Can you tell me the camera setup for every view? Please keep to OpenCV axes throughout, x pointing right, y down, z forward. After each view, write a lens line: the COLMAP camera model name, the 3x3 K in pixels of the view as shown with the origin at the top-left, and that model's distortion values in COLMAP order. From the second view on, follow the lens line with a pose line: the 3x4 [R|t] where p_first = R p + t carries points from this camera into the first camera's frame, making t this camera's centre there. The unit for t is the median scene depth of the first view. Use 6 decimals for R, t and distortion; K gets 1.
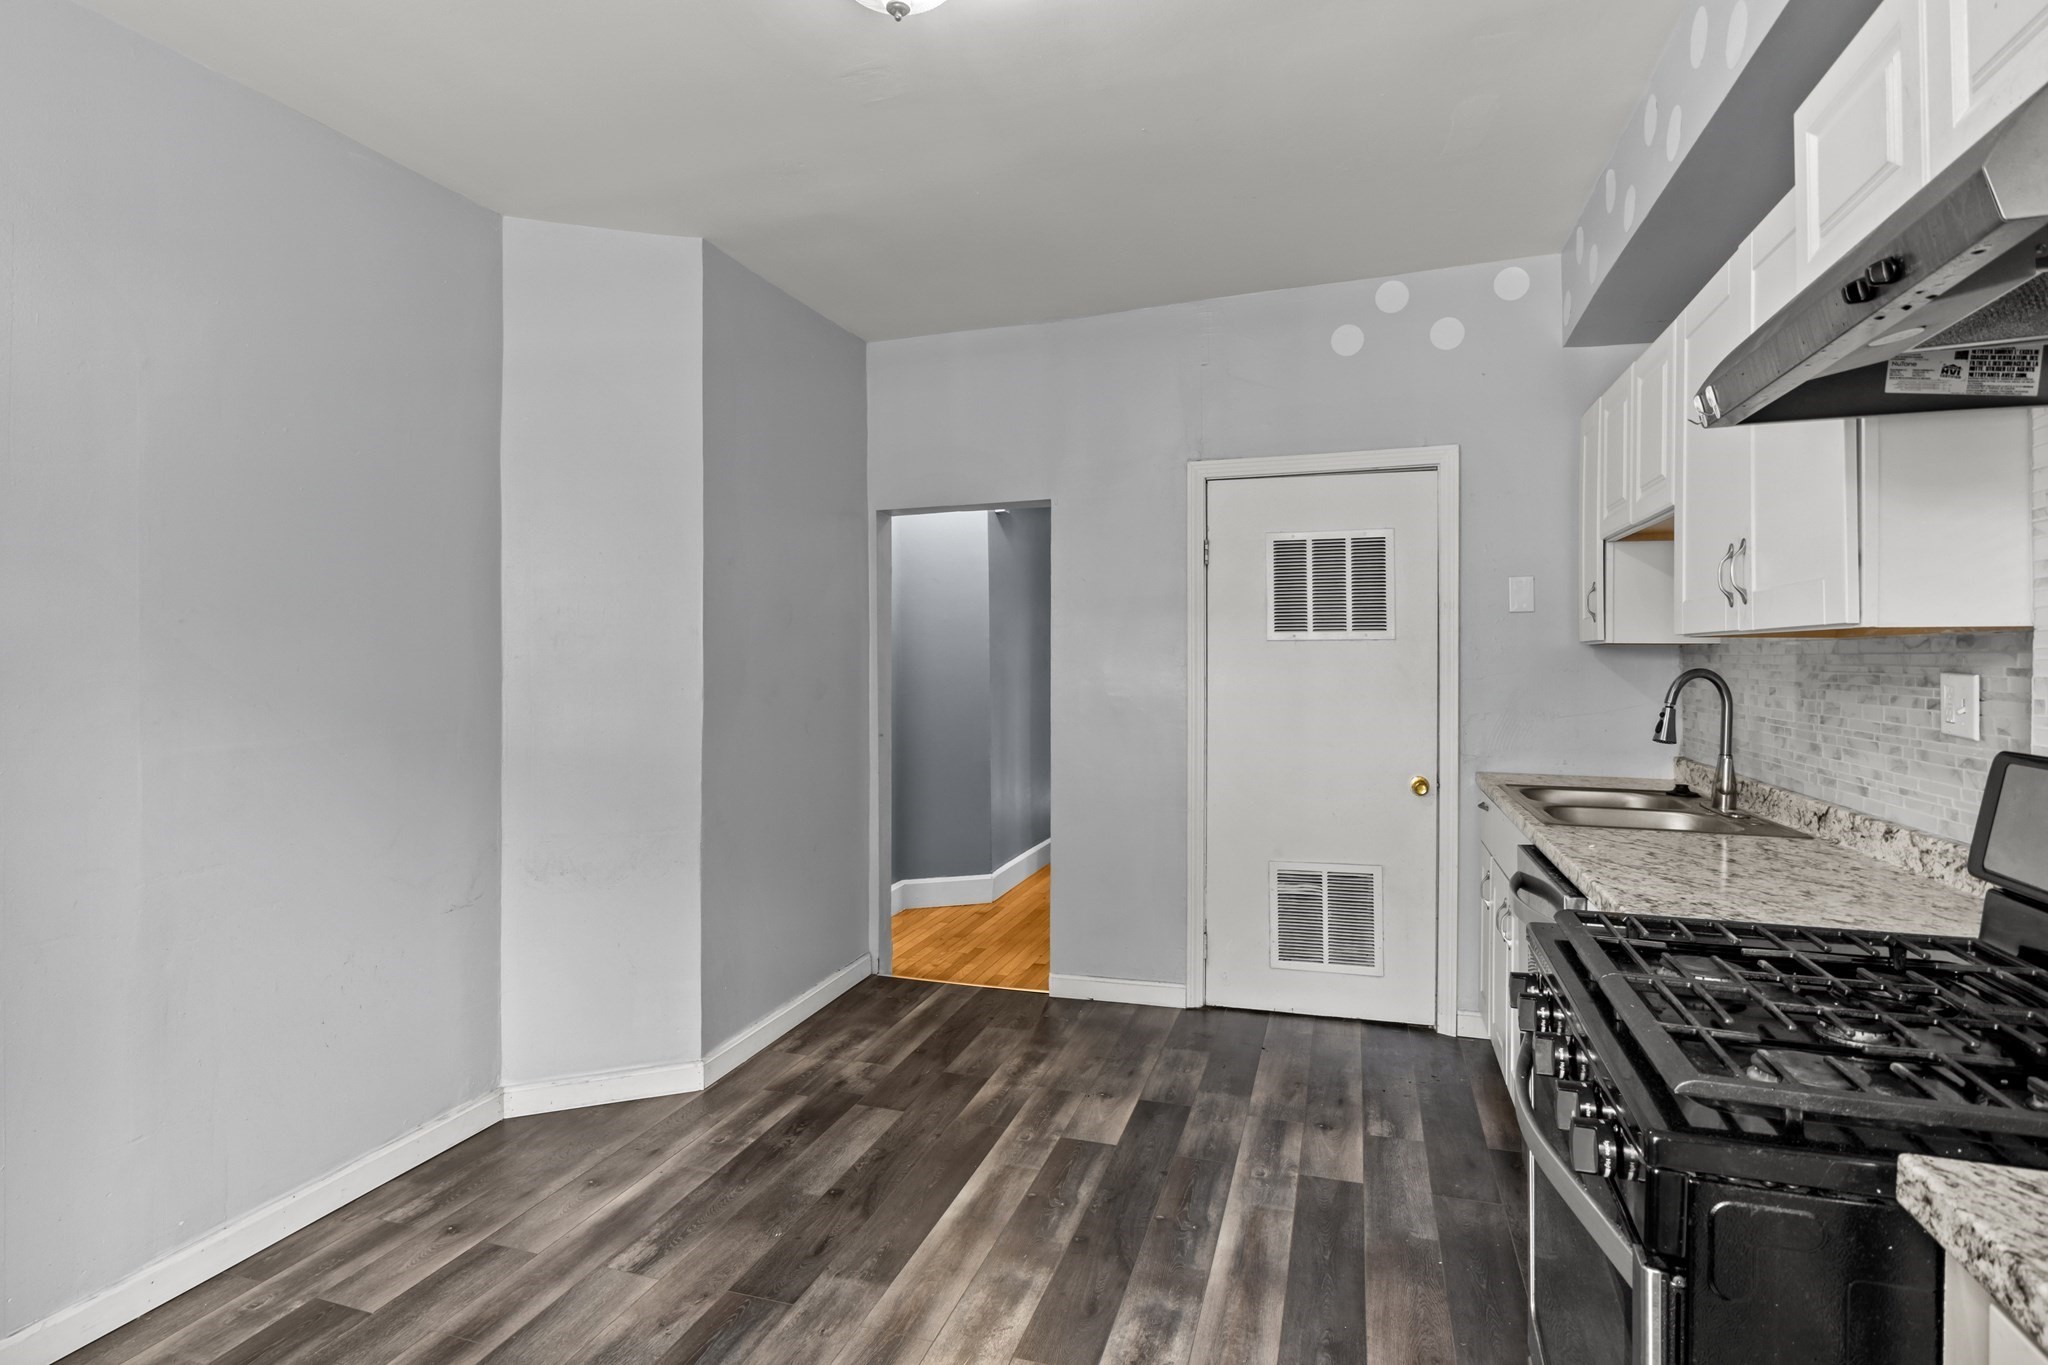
lens RADIAL K [[1026.0, 0, 998.8], [0, 1026.0, 660.8], [0, 0, 1]] dist [-0.005688, -0.001333]
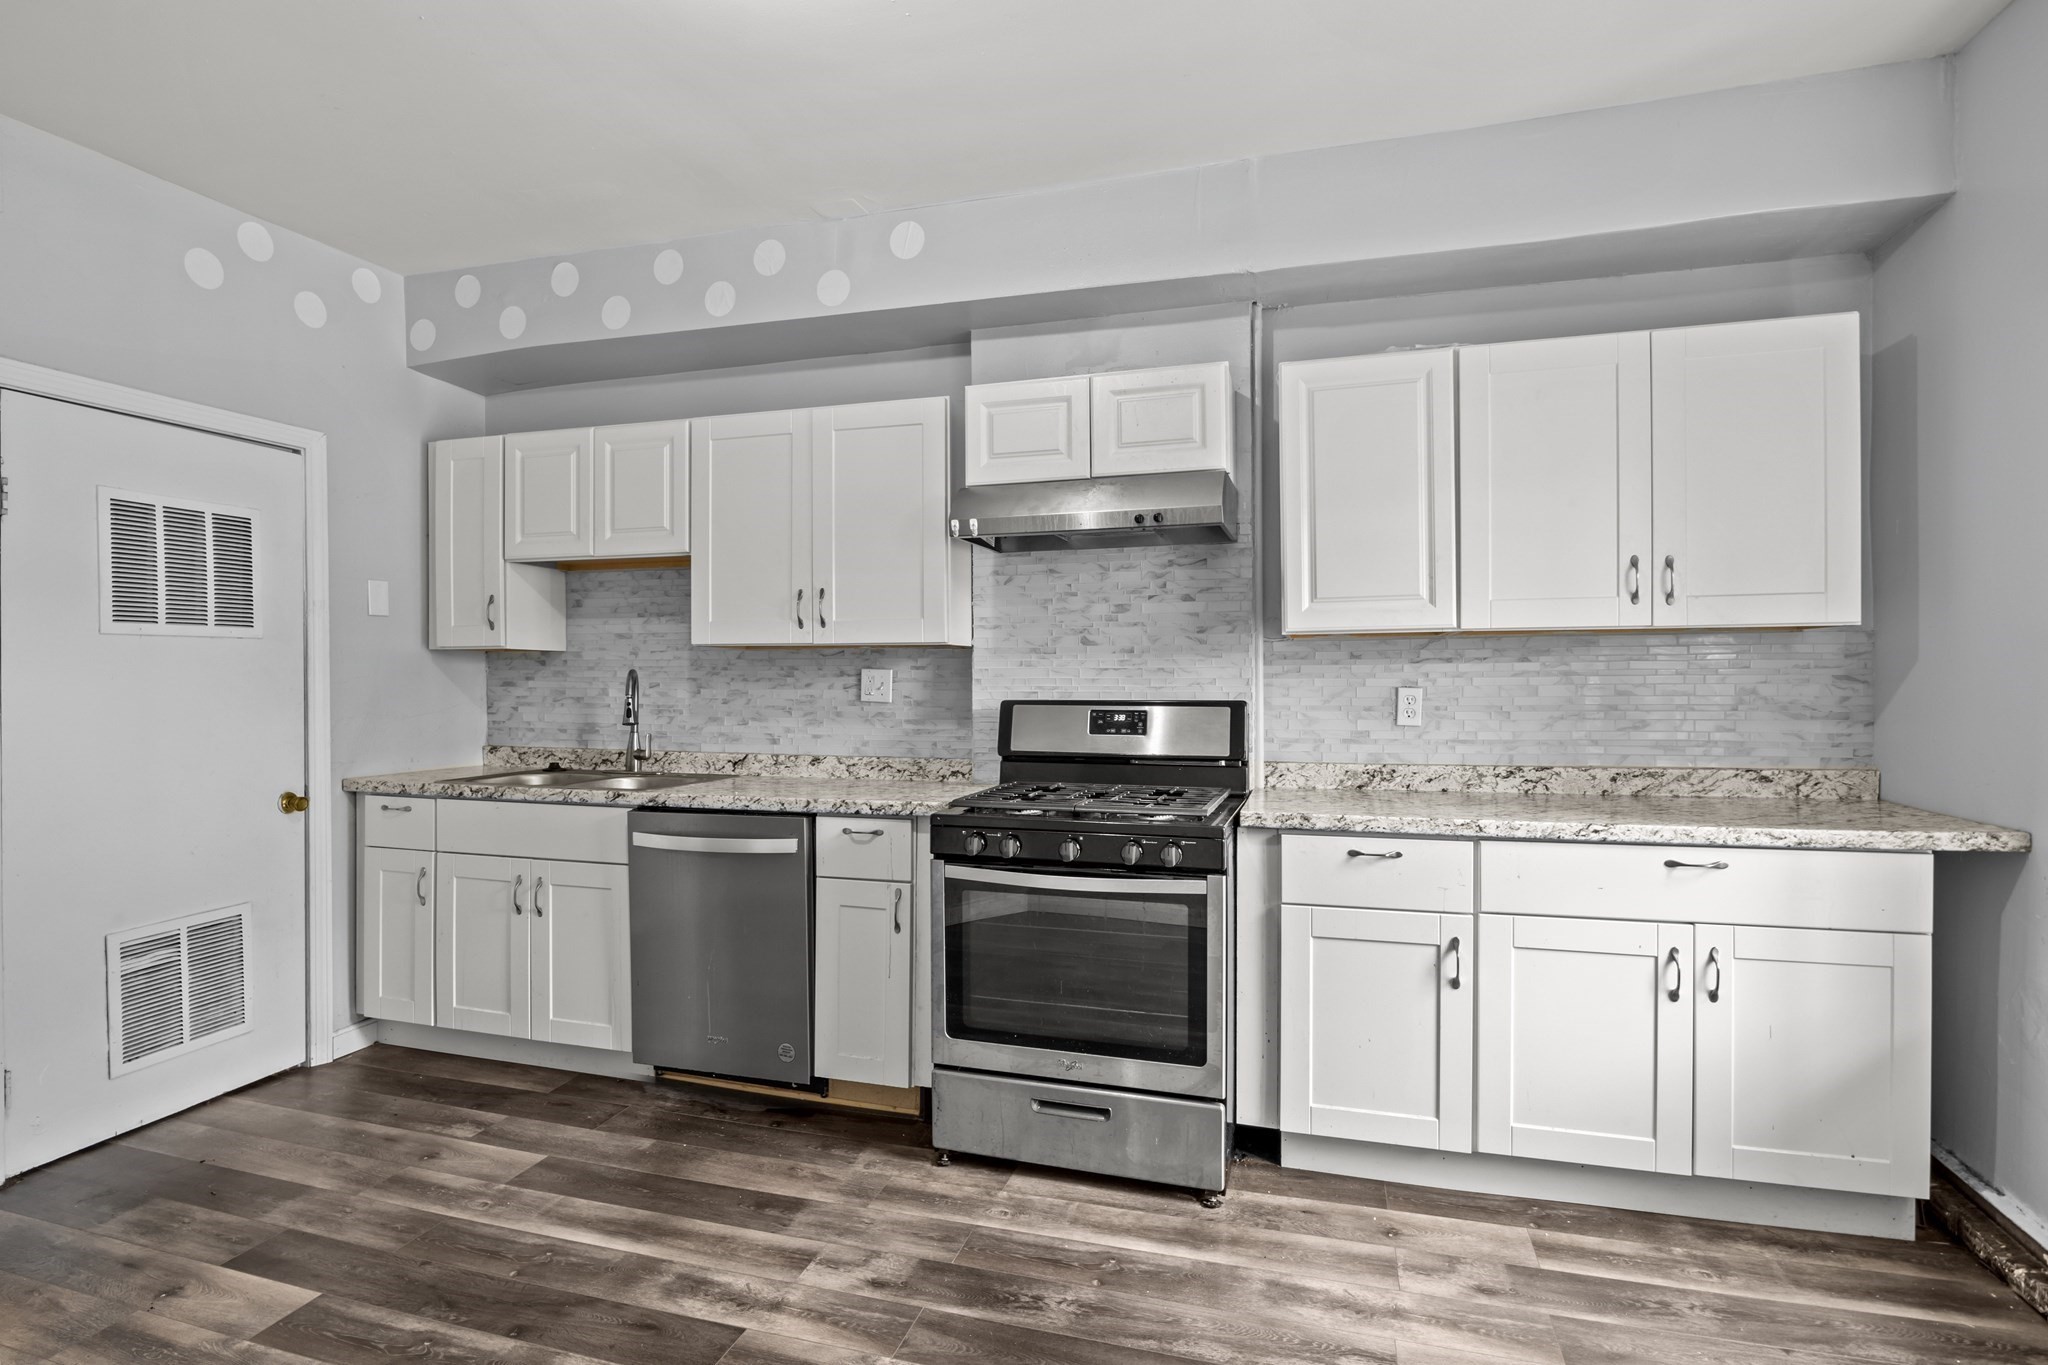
lens RADIAL K [[1026.0, 0, 1013.7], [0, 1026.0, 682.7], [0, 0, 1]] dist [-0.005688, -0.001333]
pose [[-0.024871, -0.009439, 0.999646, -0.598485], [0.002094, 0.999953, 0.009494, 0.011989], [-0.999688, 0.002329, -0.024850, 0.463140]]
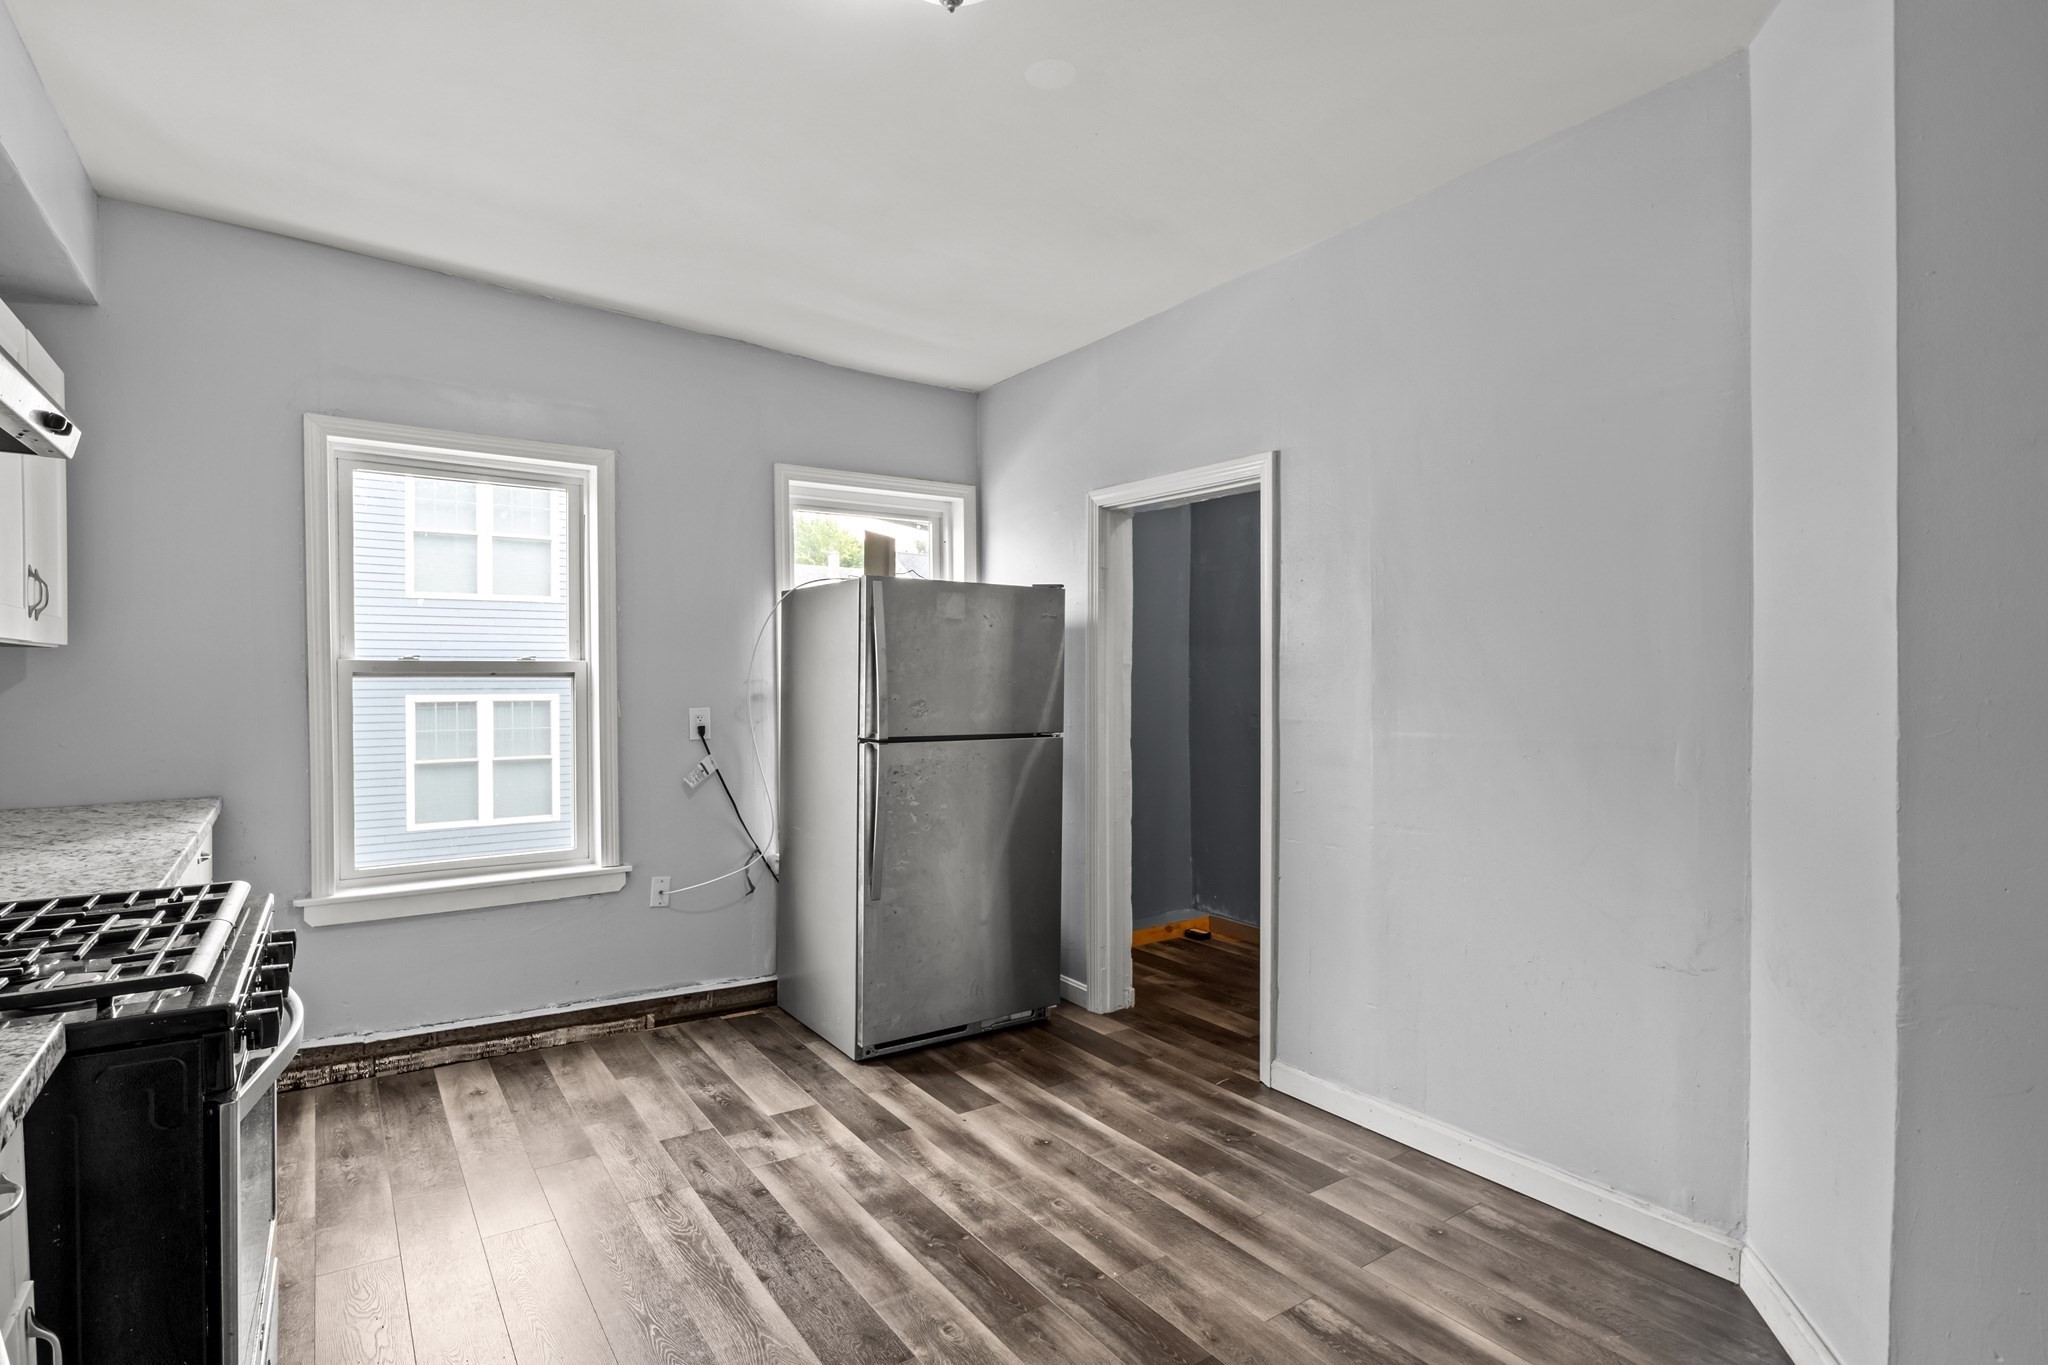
lens RADIAL K [[1026.0, 0, 1032.3], [0, 1026.0, 684.2], [0, 0, 1]] dist [-0.005688, -0.001333]
pose [[-0.595291, 0.005014, -0.803495, 0.444132], [0.002292, 0.999987, 0.004542, 0.012337], [0.803507, 0.000862, -0.595295, 1.126707]]
